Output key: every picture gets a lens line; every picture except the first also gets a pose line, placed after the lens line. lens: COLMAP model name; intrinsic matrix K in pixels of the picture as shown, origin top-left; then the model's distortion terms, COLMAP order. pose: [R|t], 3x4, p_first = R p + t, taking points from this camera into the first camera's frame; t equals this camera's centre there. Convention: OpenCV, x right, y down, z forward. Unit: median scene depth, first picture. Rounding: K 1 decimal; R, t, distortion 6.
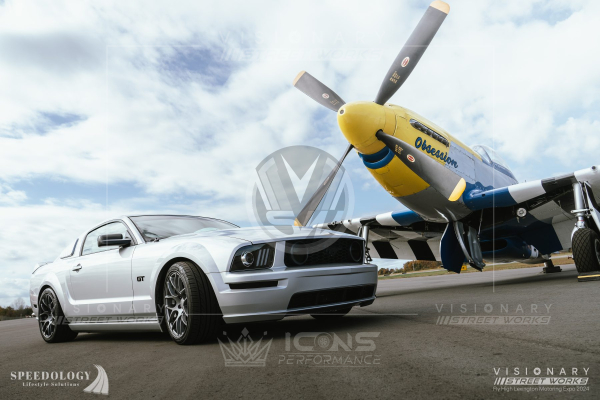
lens RADIAL K [[482.7, 0, 273.6], [0, 482.7, 217.0], [0, 0, 1]] dist [-0.014524, 0.002491]
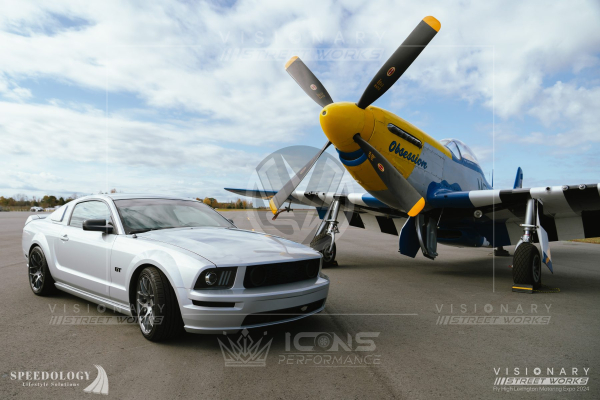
lens RADIAL K [[451.1, 0, 268.6], [0, 451.1, 207.3], [0, 0, 1]] dist [-0.014966, 0.003341]
pose [[0.993065, 0.115230, 0.023322, 0.016311], [-0.117383, 0.982885, 0.141977, -0.111805], [-0.006563, -0.143730, 0.989595, -0.007688]]
